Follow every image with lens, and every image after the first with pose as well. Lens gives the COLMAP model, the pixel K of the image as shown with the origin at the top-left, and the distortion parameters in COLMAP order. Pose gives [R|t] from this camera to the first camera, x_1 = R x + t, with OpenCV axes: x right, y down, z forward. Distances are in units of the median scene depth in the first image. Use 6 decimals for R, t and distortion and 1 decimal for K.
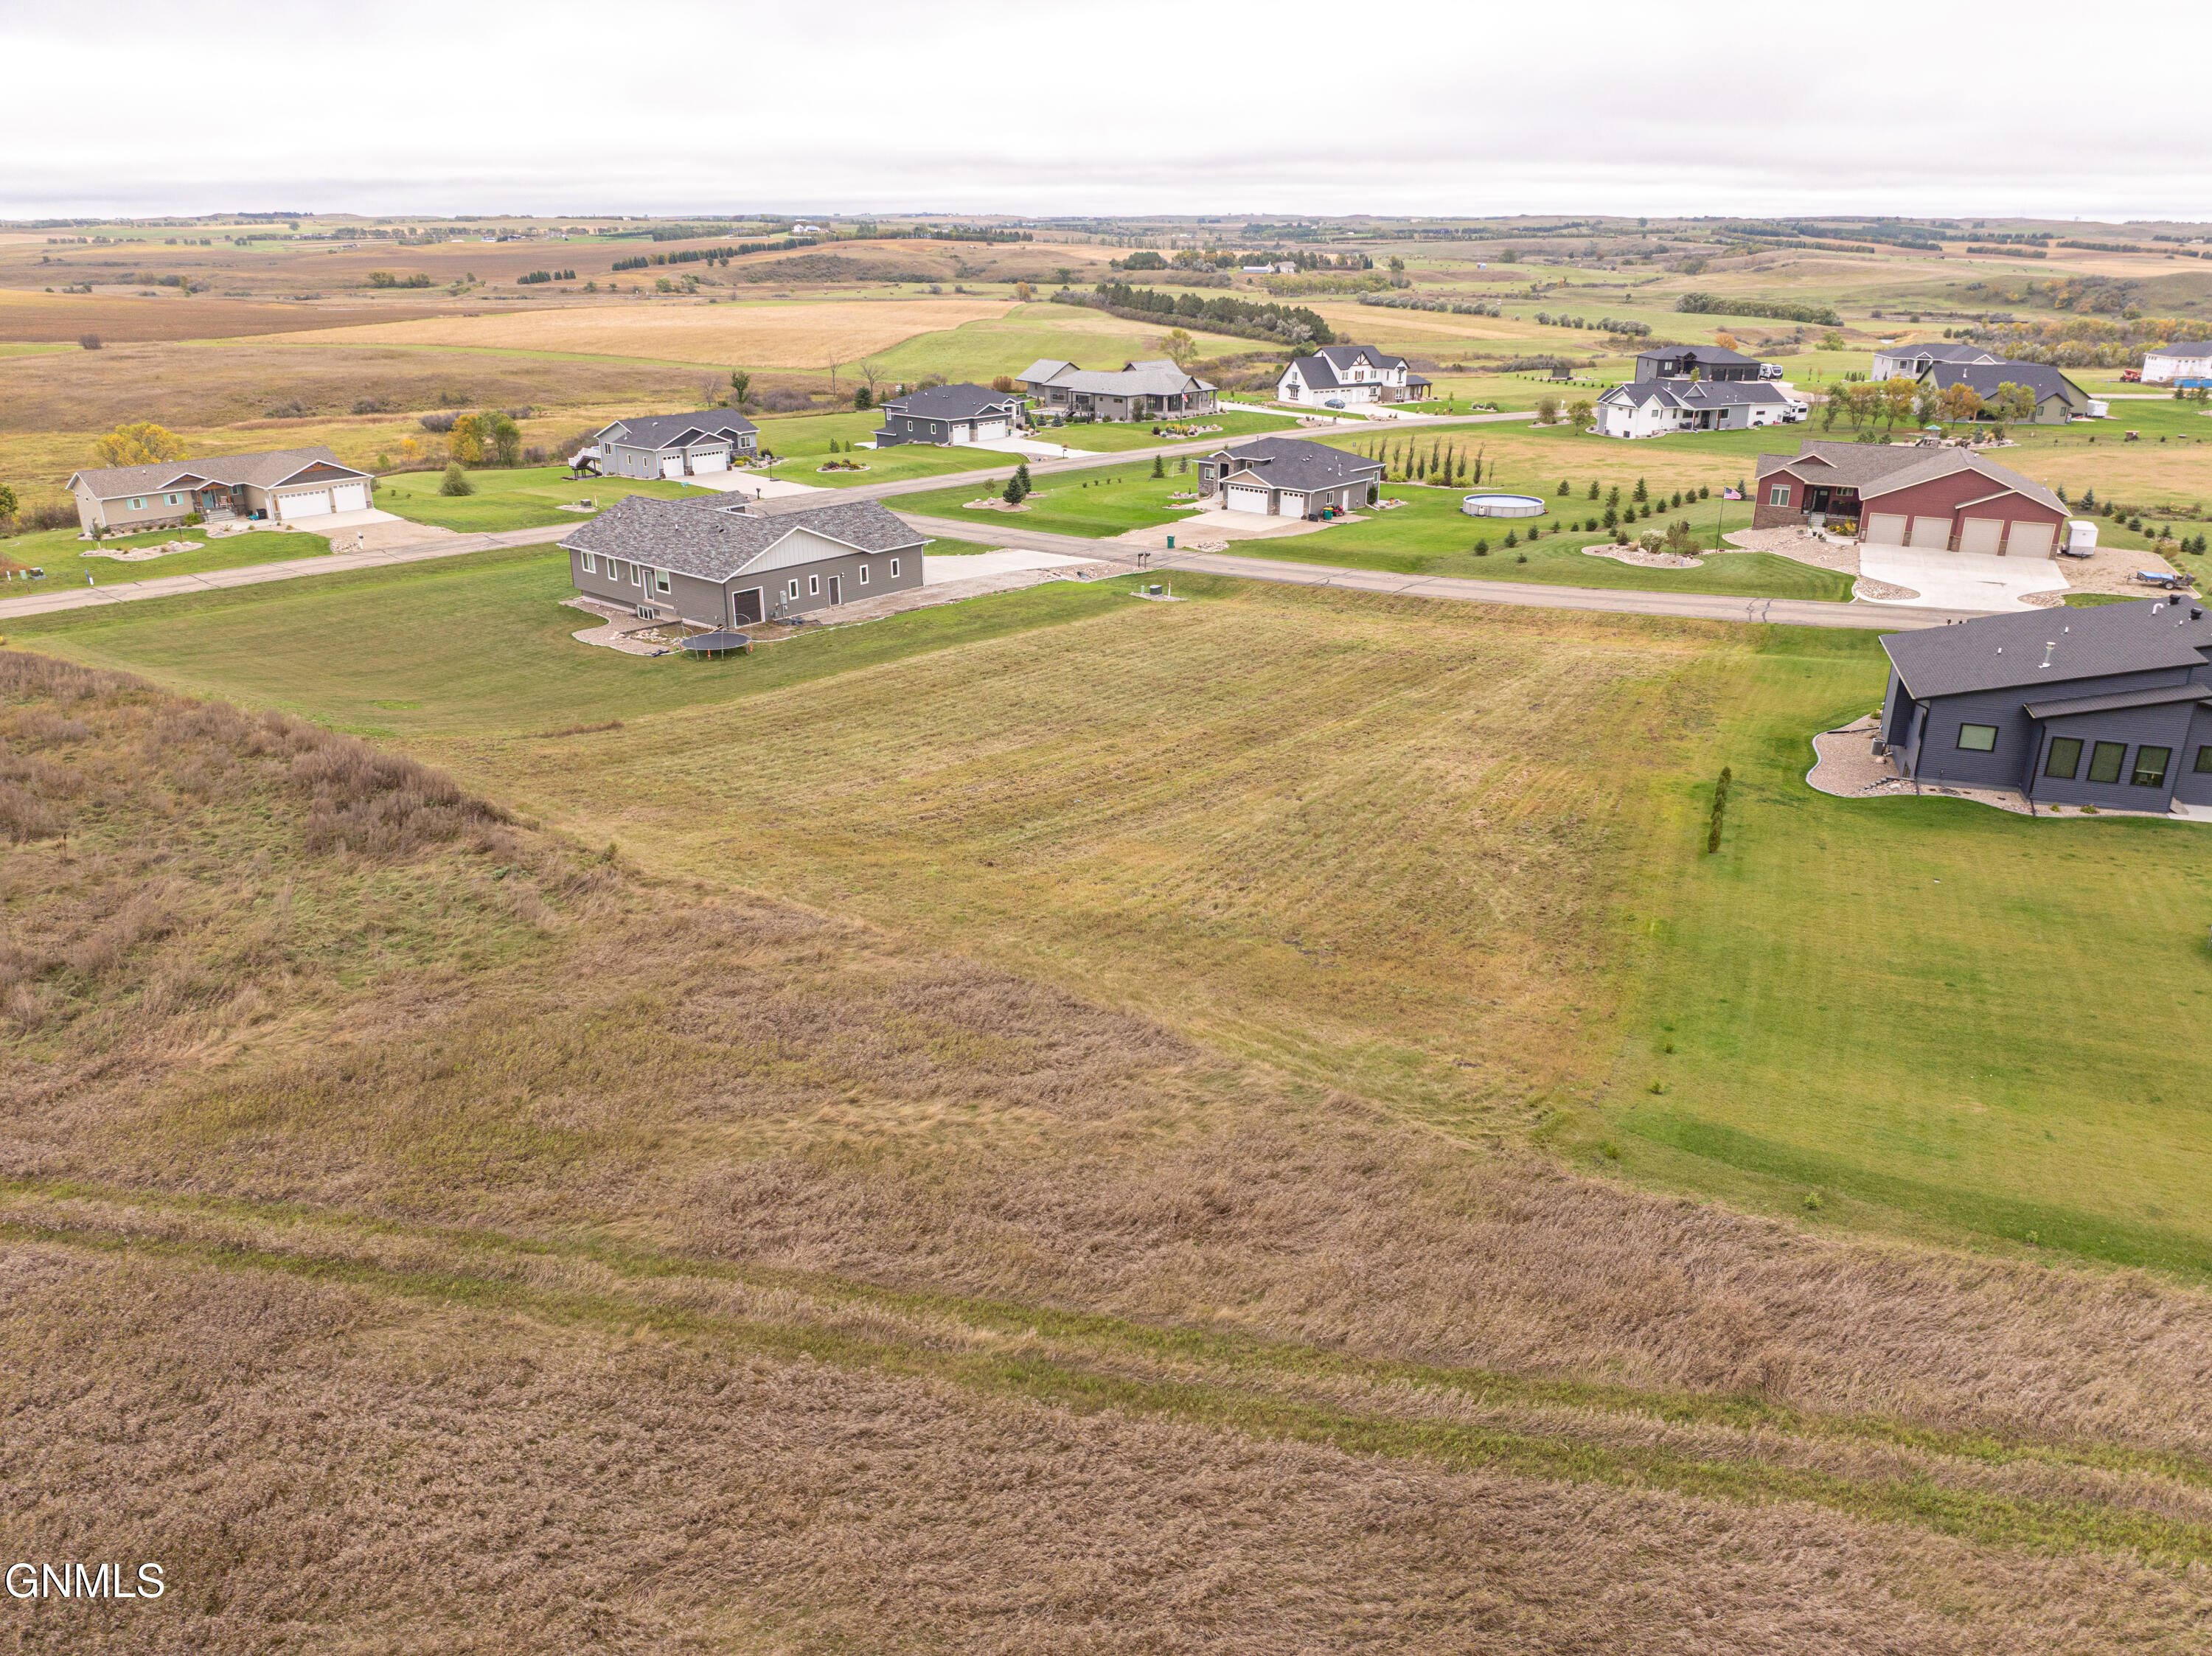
lens RADIAL K [[1555.7, 0, 1107.1], [0, 1555.7, 821.4], [0, 0, 1]] dist [-0.034153, -0.006004]
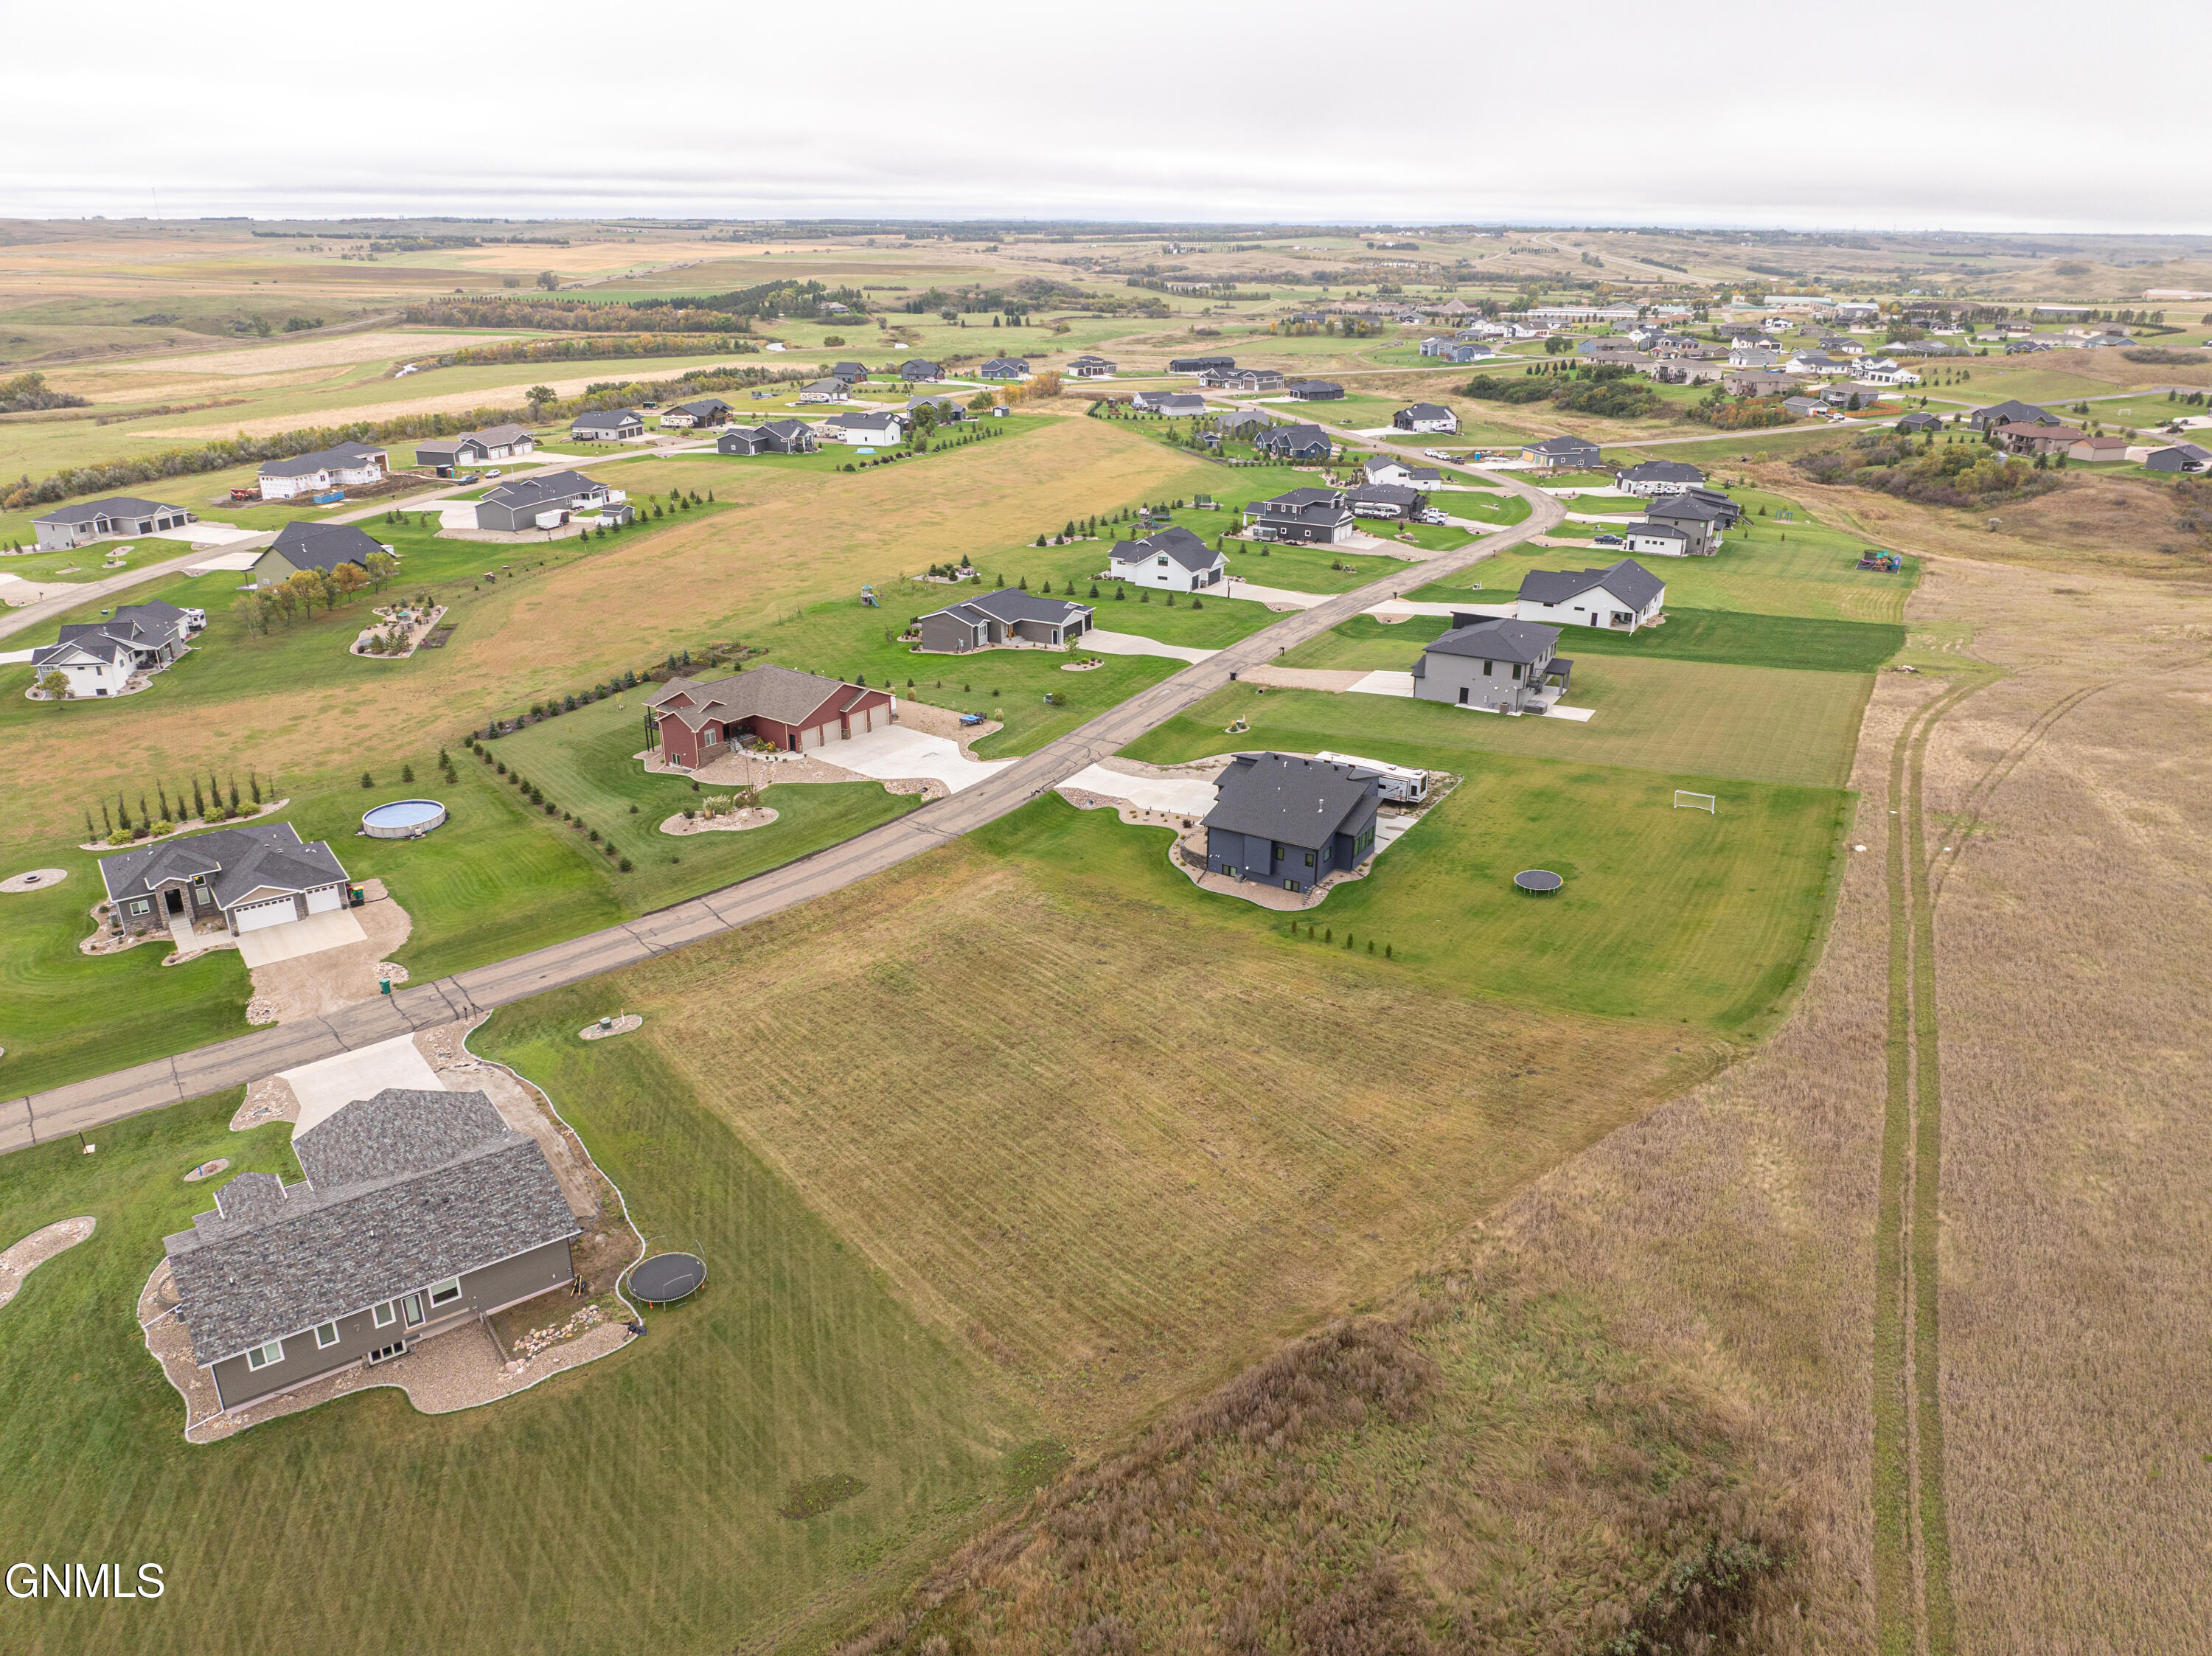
lens RADIAL K [[1555.7, 0, 1107.1], [0, 1555.7, 821.4], [0, 0, 1]] dist [-0.034153, -0.006004]
pose [[0.221044, -0.357262, 0.907471, -0.395204], [0.346994, 0.898410, 0.269173, -0.218601], [-0.911446, 0.255388, 0.322556, 0.171049]]
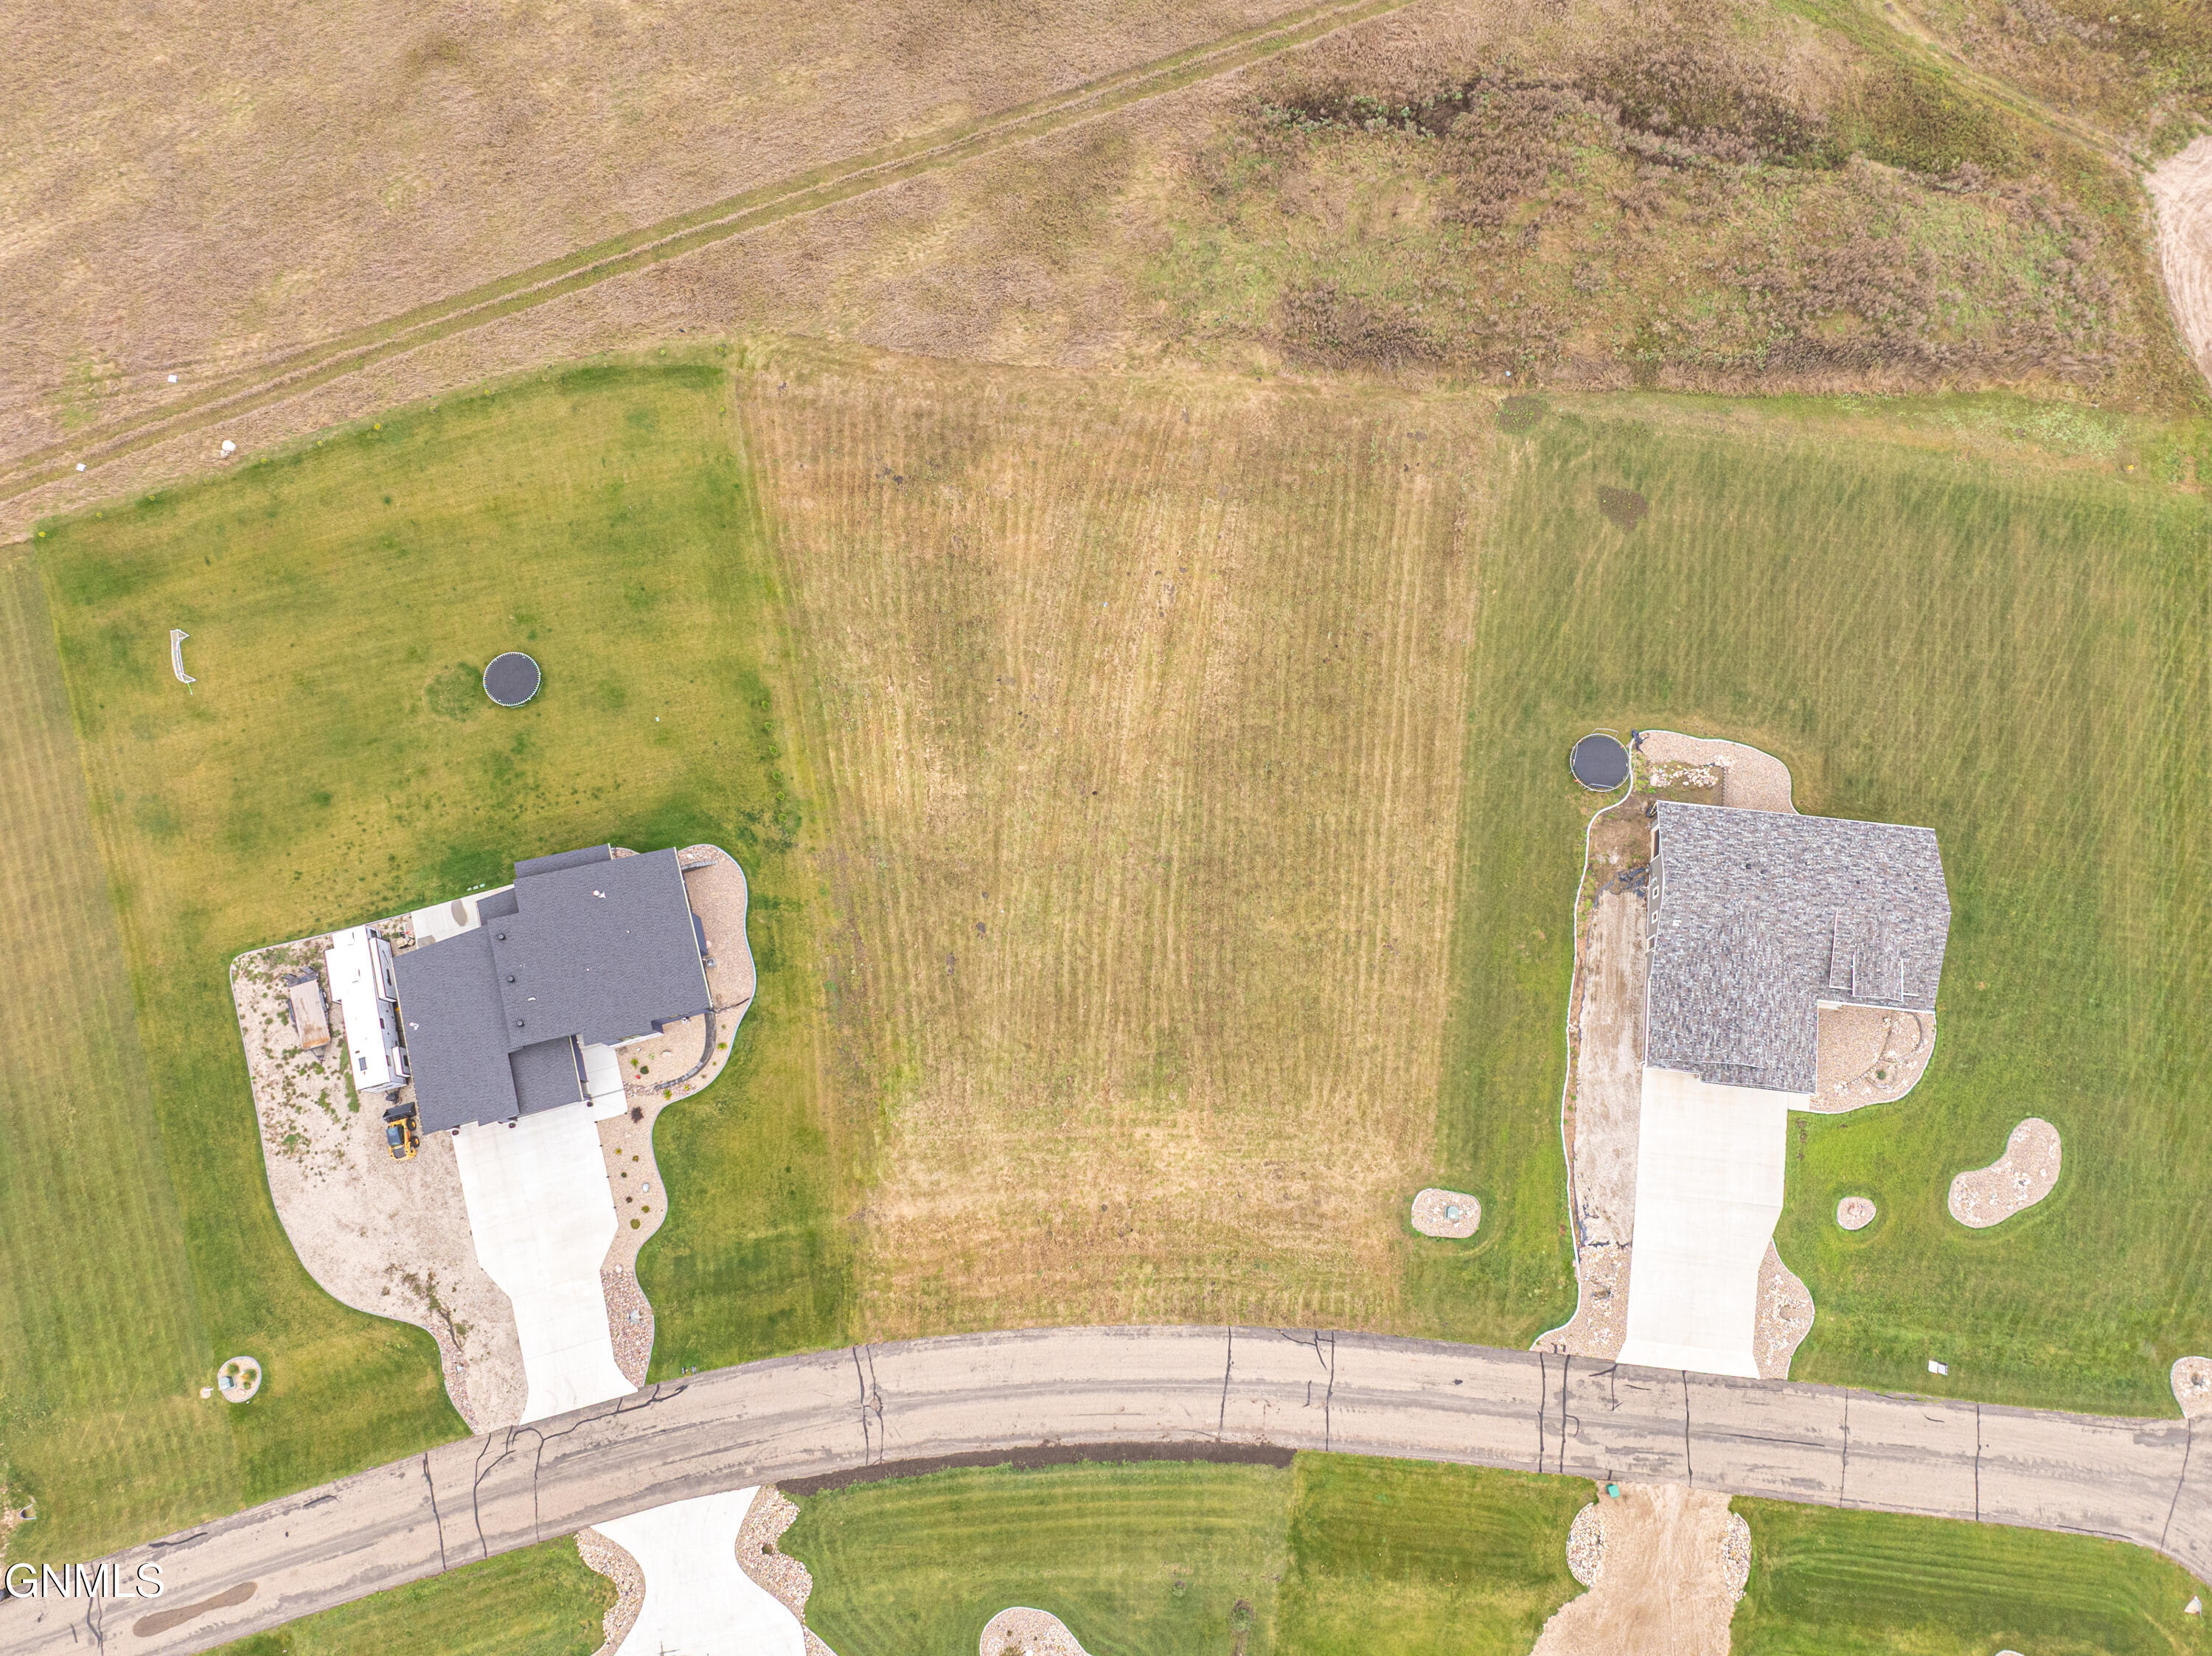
lens RADIAL K [[1644.8, 0, 1106.0], [0, 1644.8, 828.0], [0, 0, 1]] dist [-0.031829, -0.004654]
pose [[-0.827409, 0.551089, -0.108149, 0.092930], [-0.180867, -0.079172, 0.980316, -0.540171], [0.531679, 0.830682, 0.165181, 0.272043]]
